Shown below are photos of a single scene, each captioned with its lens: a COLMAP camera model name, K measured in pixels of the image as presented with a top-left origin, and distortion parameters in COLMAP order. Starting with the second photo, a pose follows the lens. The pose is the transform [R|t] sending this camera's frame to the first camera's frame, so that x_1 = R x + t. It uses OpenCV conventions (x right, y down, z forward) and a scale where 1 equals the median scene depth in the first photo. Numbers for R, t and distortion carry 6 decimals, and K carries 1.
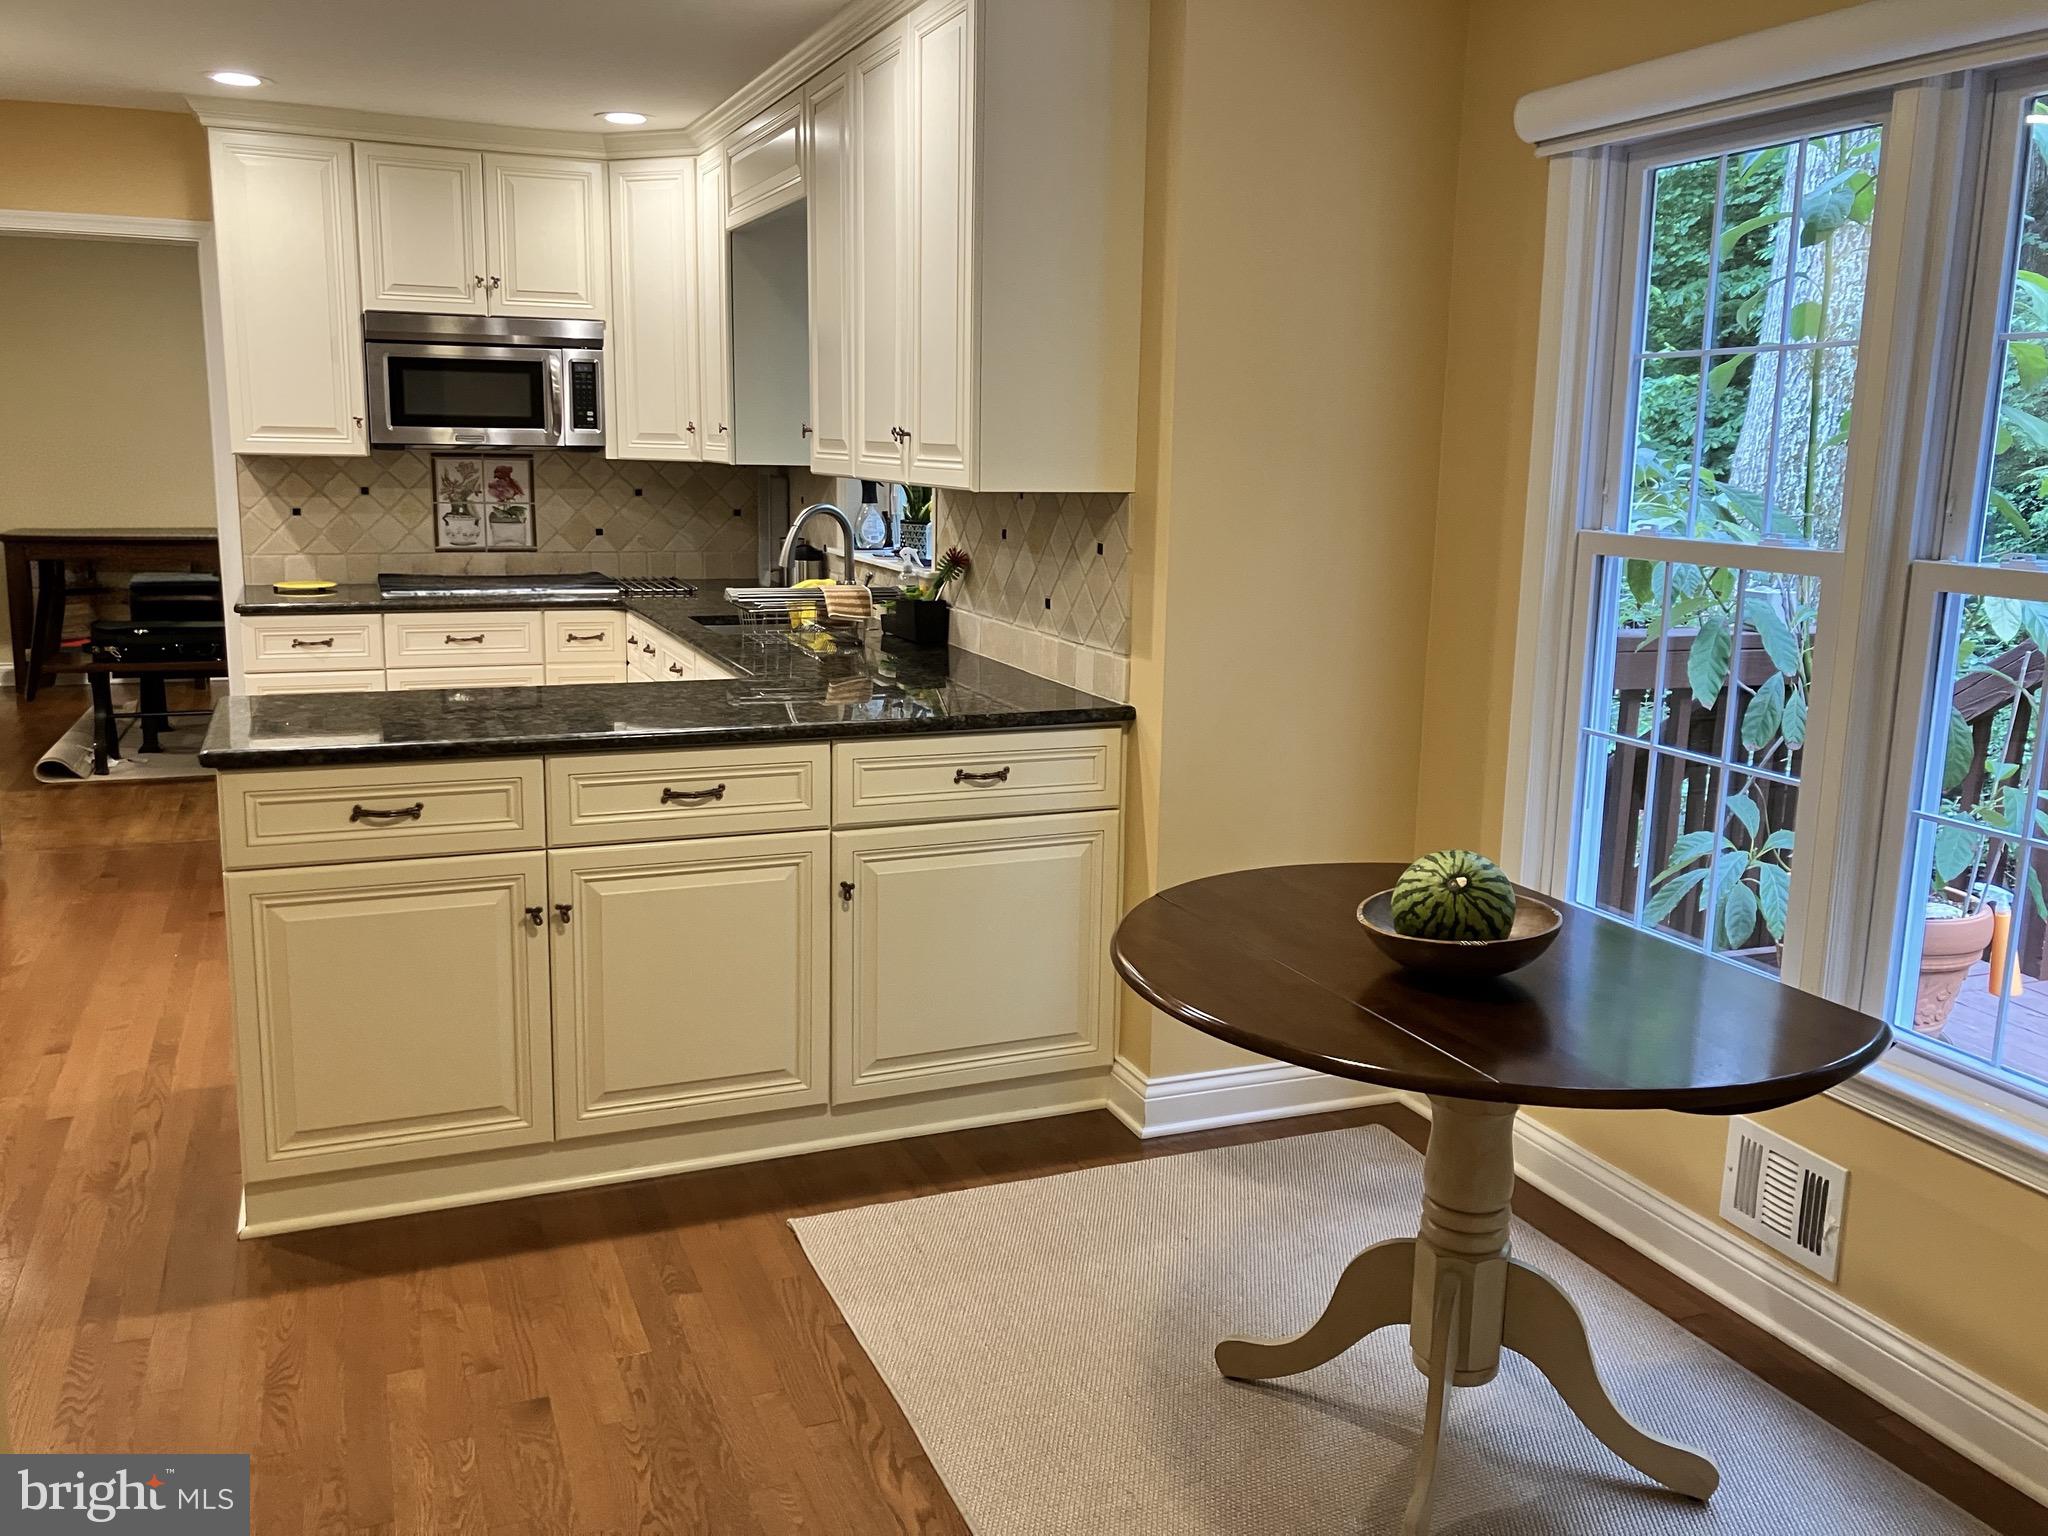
lens RADIAL K [[1709.1, 0, 1022.0], [0, 1709.1, 766.4], [0, 0, 1]] dist [0.016422, 0.010421]
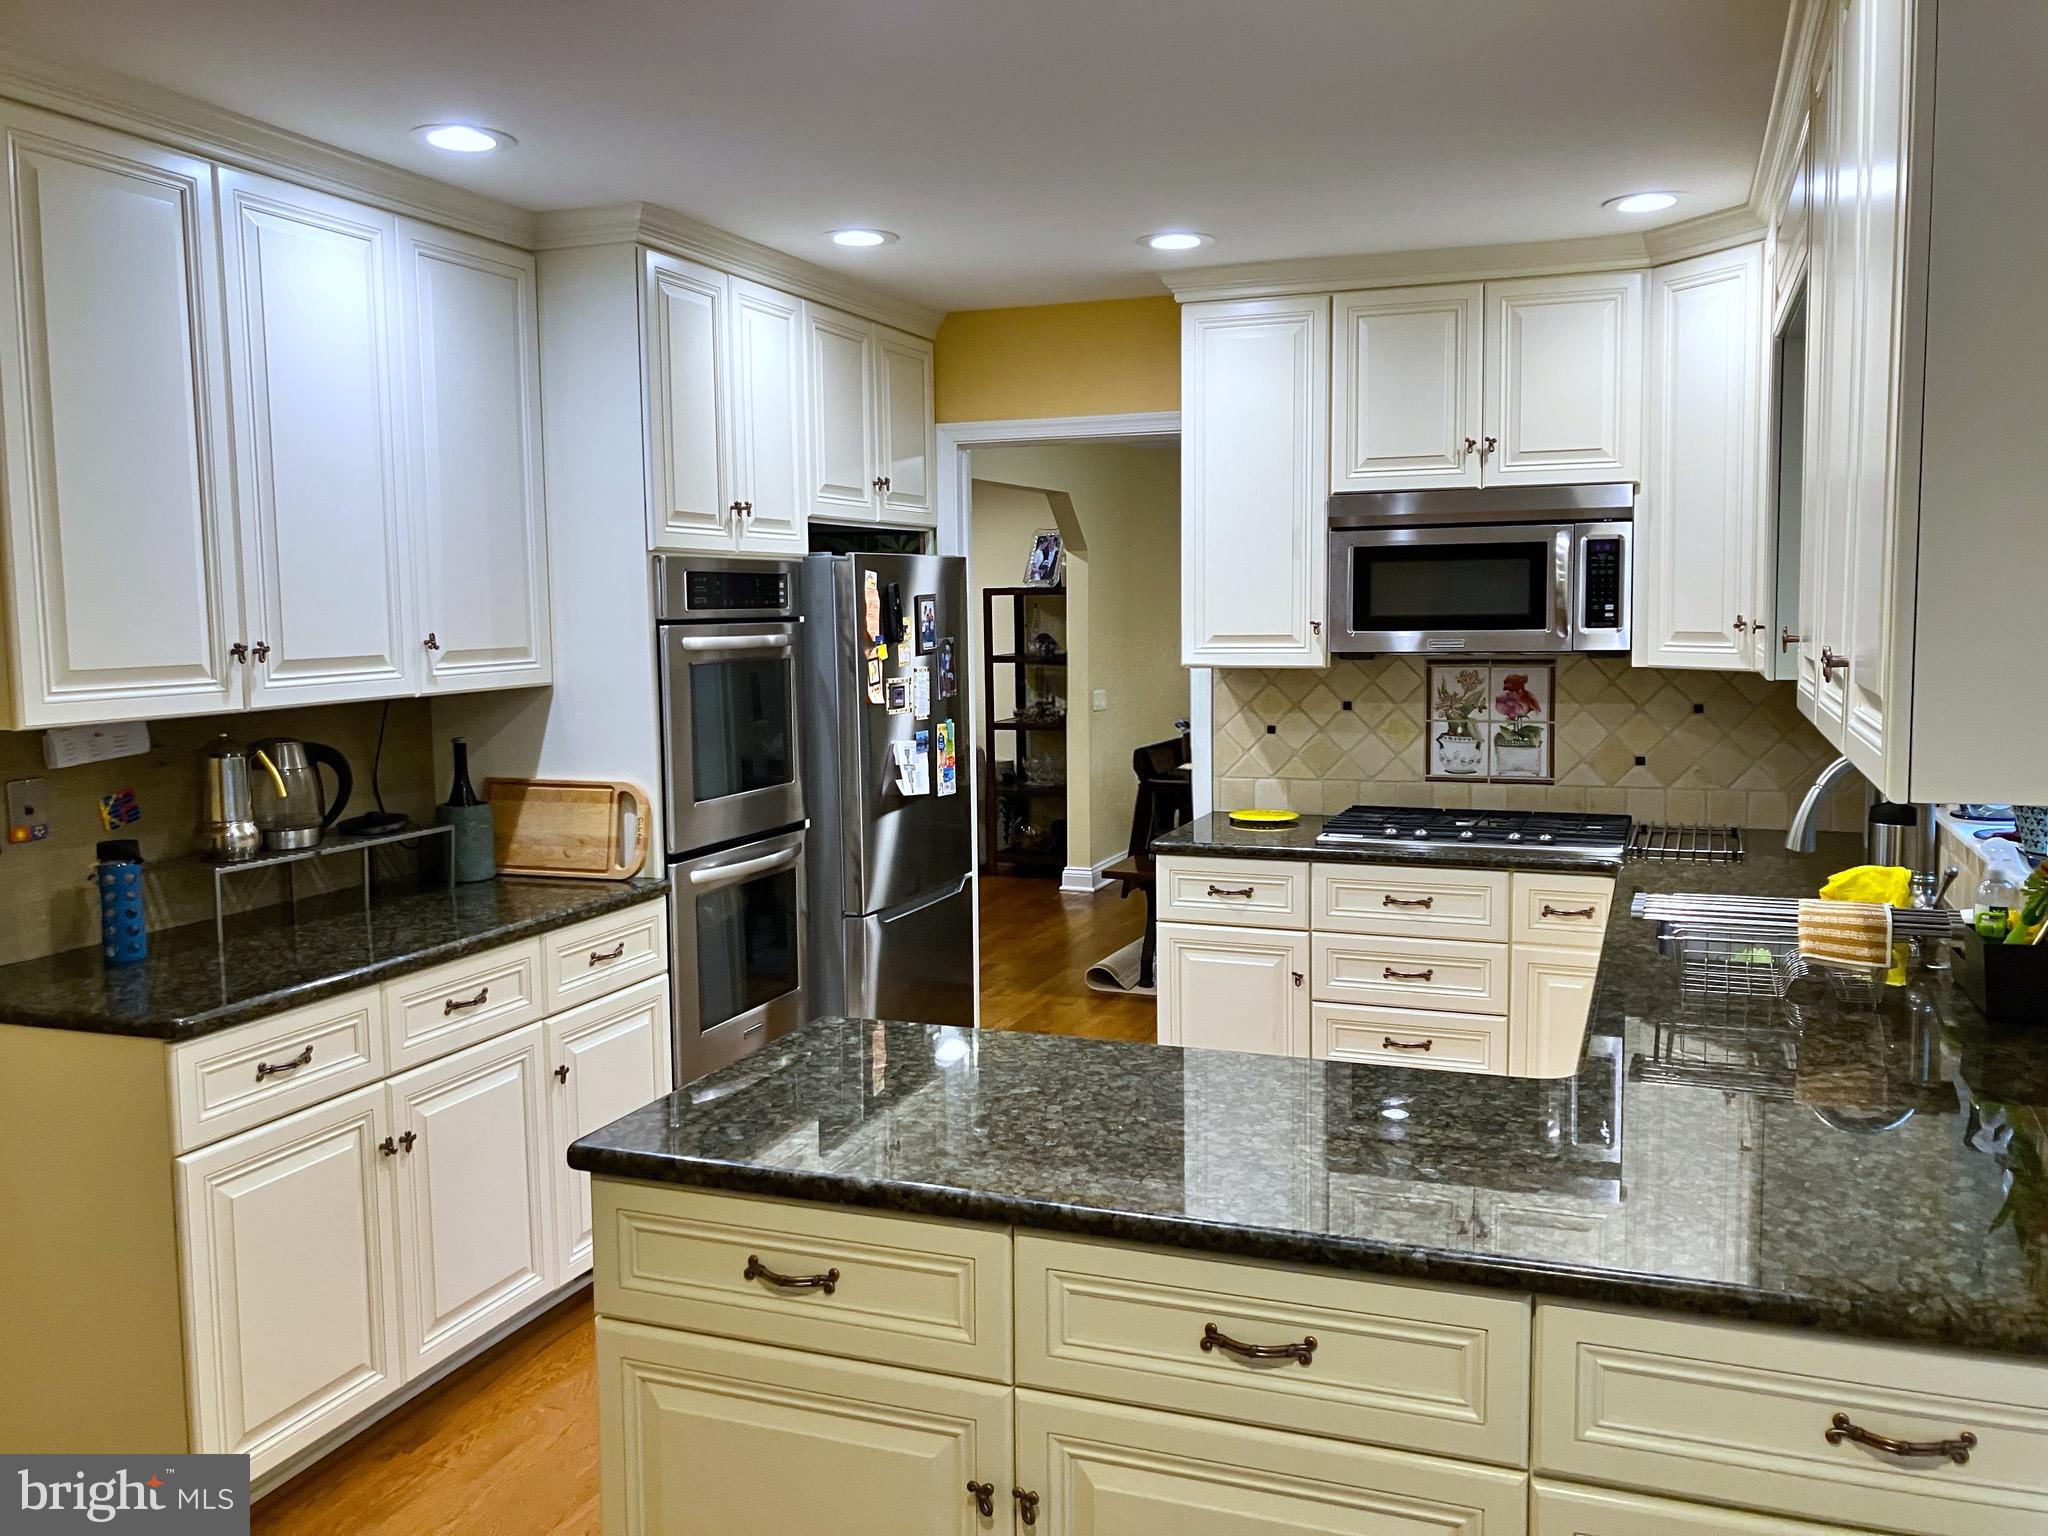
lens RADIAL K [[1709.1, 0, 1024.8], [0, 1709.1, 770.1], [0, 0, 1]] dist [0.016422, 0.010421]
pose [[0.741685, 0.038510, -0.669641, 0.058327], [-0.102552, 0.993123, -0.056471, -0.068639], [0.662862, 0.110557, 0.740534, 0.293338]]
